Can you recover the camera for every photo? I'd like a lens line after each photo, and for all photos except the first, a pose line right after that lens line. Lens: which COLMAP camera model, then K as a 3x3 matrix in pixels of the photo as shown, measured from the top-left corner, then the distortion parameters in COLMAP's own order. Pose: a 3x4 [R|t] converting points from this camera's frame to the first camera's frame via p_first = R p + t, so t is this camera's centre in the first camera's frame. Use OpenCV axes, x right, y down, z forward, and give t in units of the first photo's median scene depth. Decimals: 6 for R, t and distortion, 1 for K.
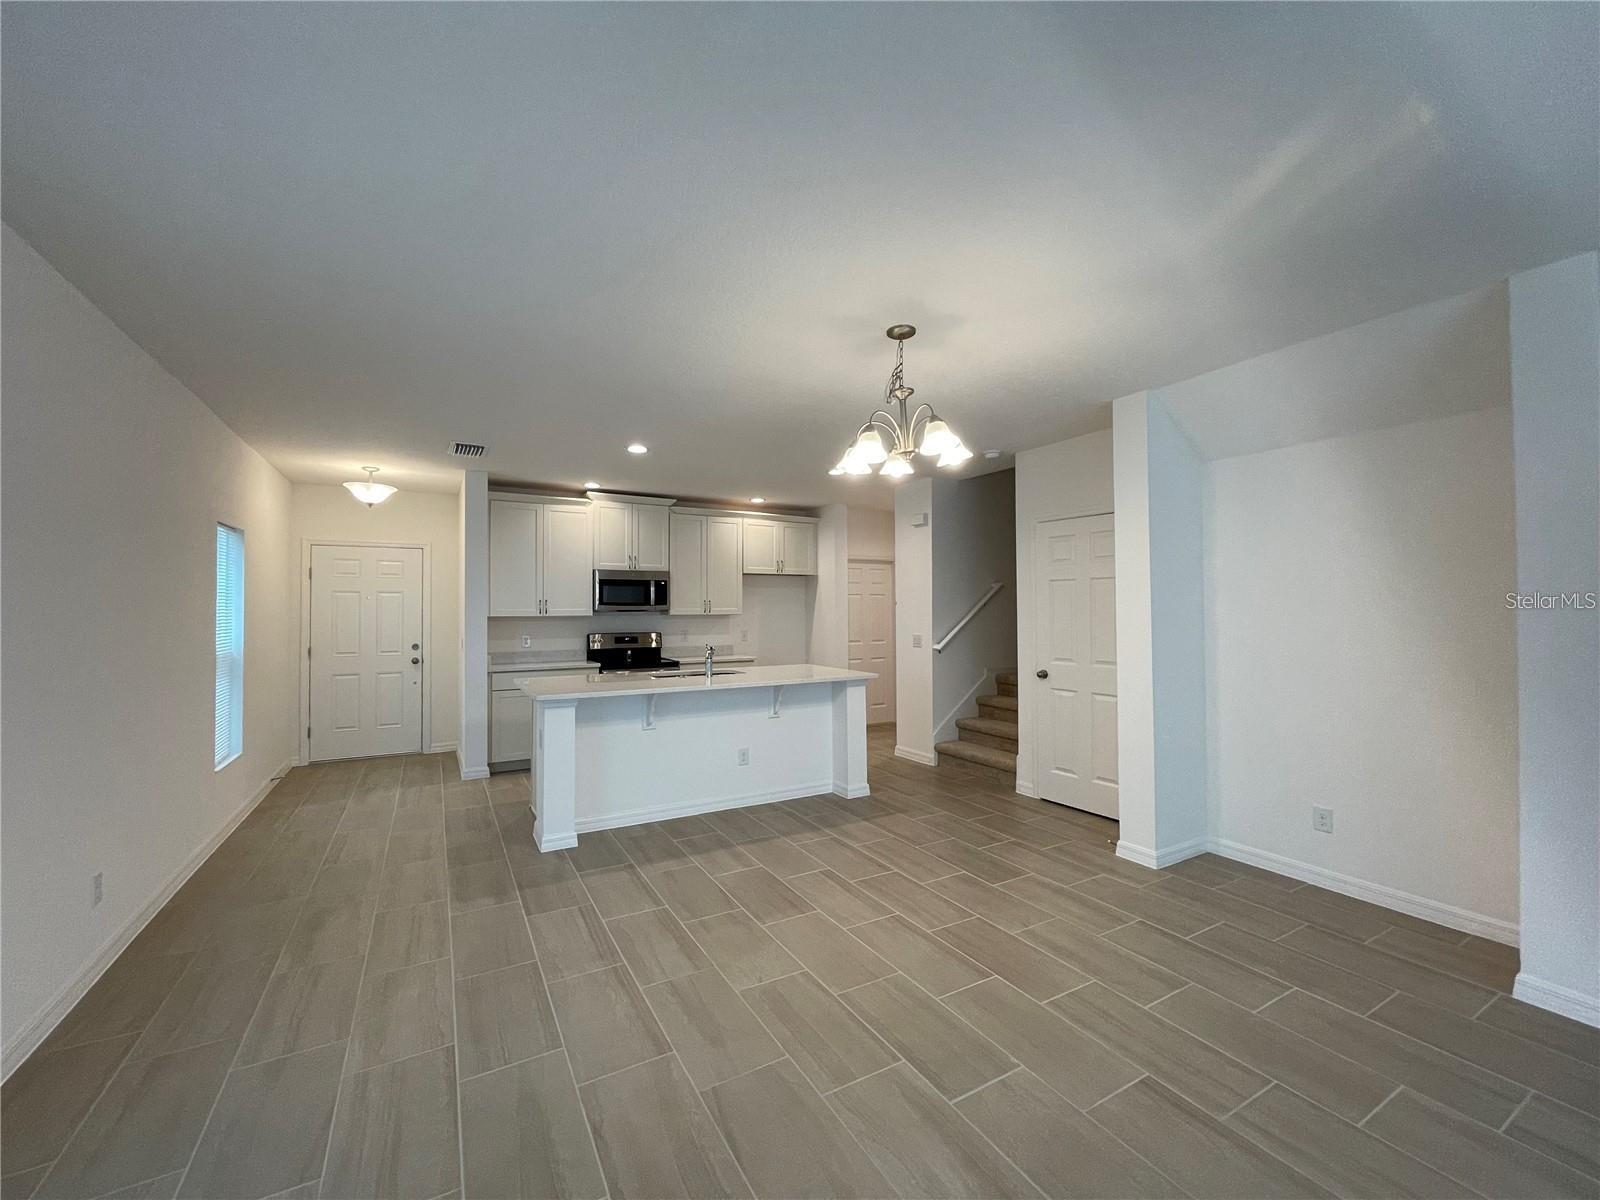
lens RADIAL K [[645.1, 0, 799.4], [0, 645.1, 596.6], [0, 0, 1]] dist [-0.001043, 0.000328]
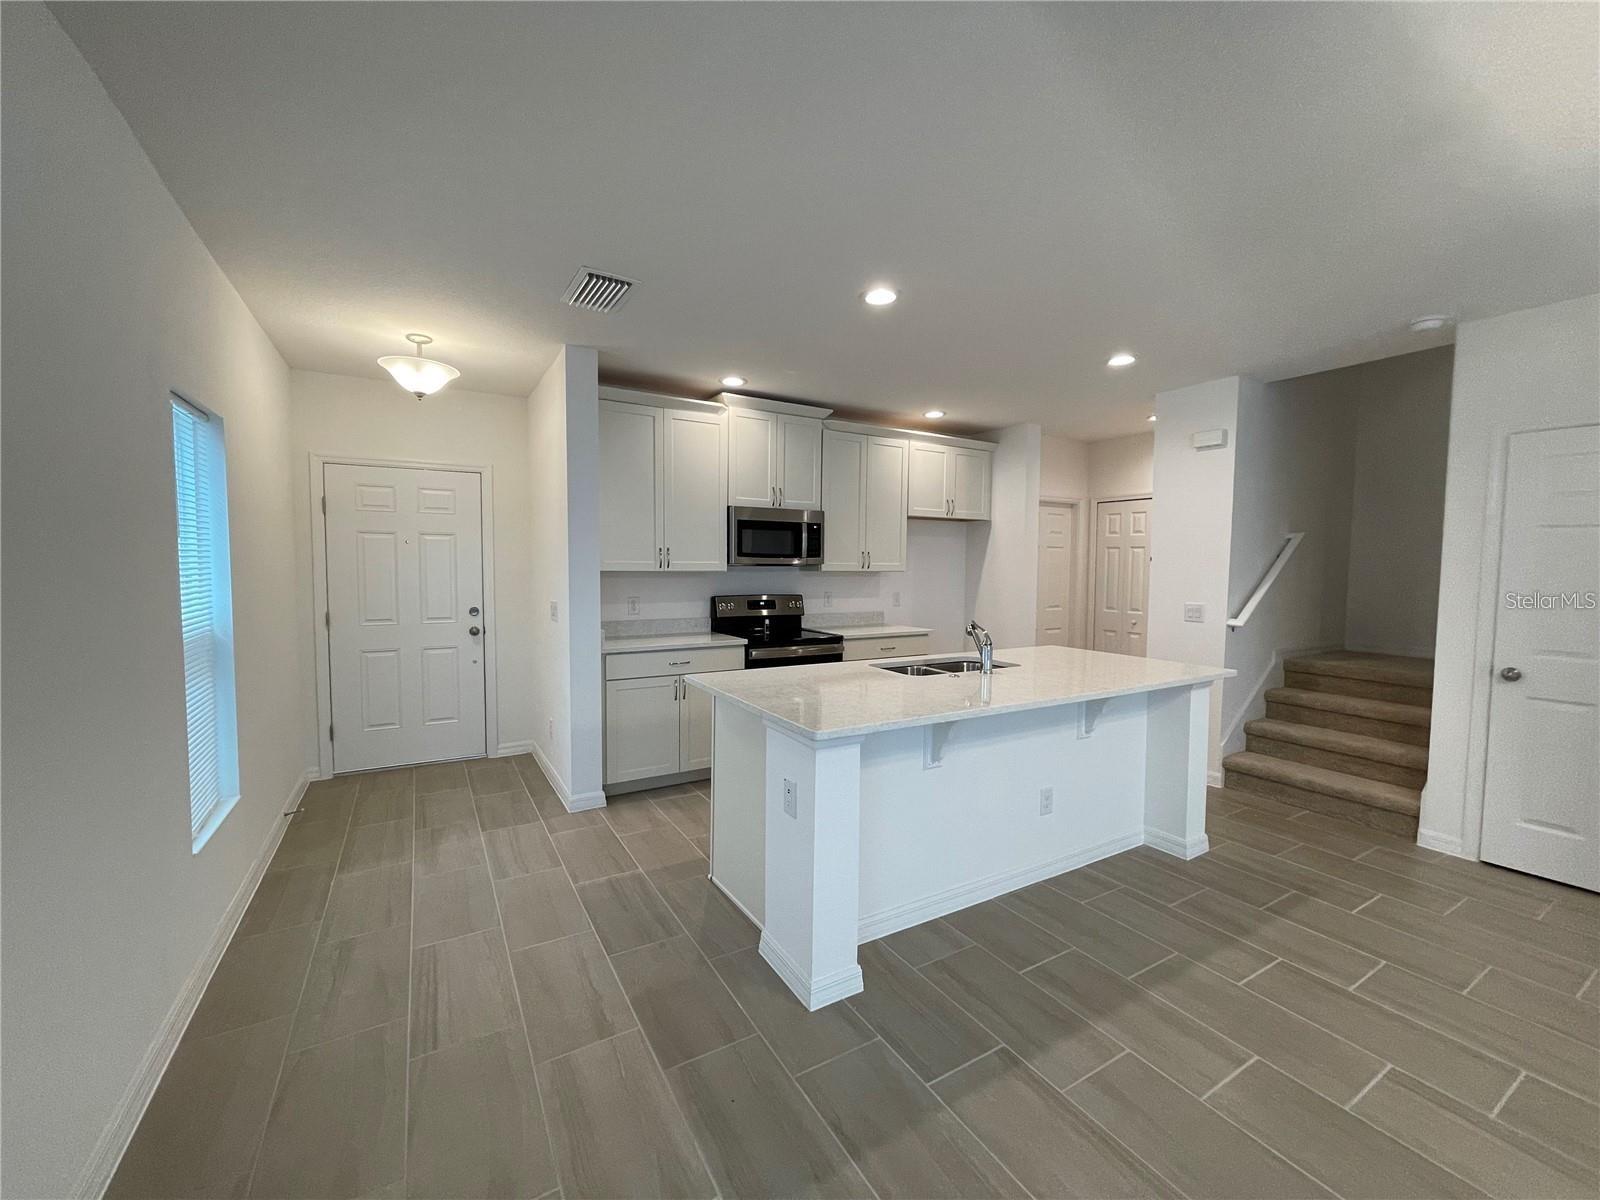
lens RADIAL K [[645.1, 0, 800.1], [0, 645.1, 598.7], [0, 0, 1]] dist [-0.001043, 0.000328]
pose [[0.999799, 0.011652, 0.016304, -0.313346], [-0.012845, 0.997091, 0.075127, 0.006728], [-0.015381, -0.075321, 0.997041, 0.359854]]
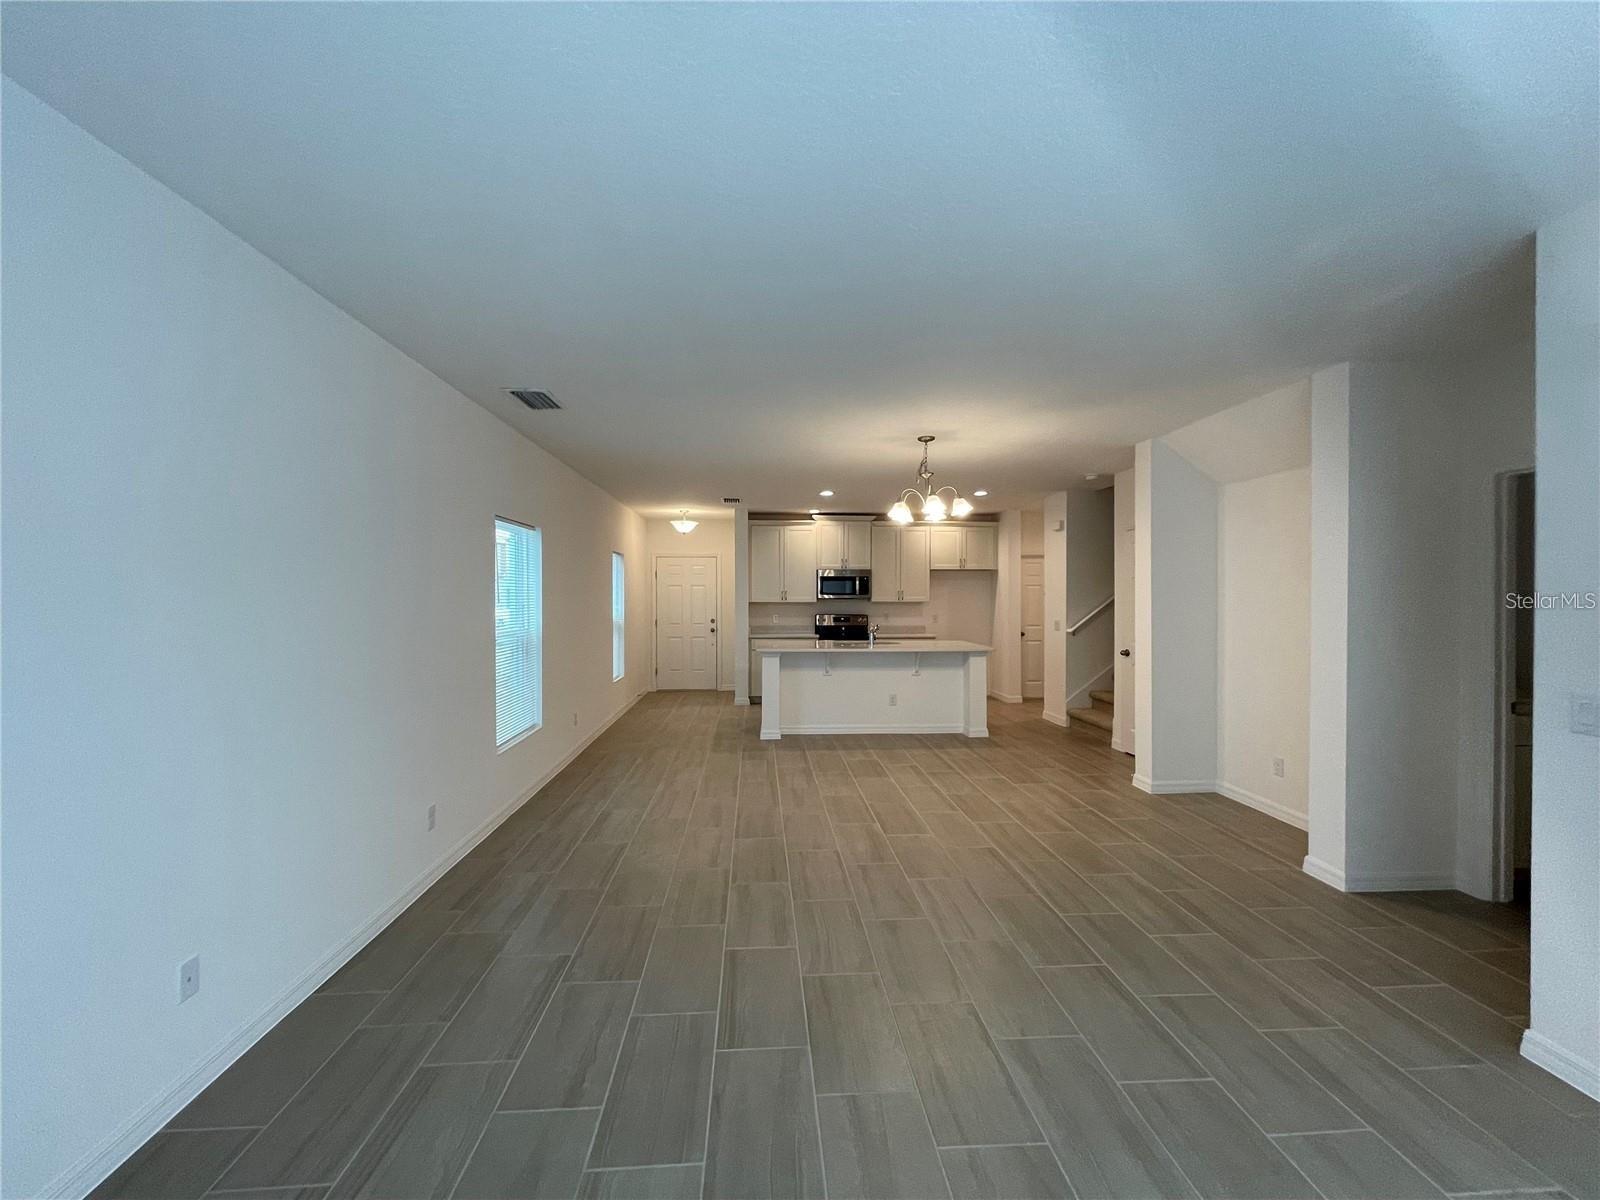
lens RADIAL K [[645.1, 0, 797.4], [0, 645.1, 595.5], [0, 0, 1]] dist [-0.001043, 0.000328]
pose [[0.899828, 0.004926, -0.436218, 0.327984], [0.005114, 0.999748, 0.021838, -0.019929], [0.436216, -0.021881, 0.899576, -0.374208]]
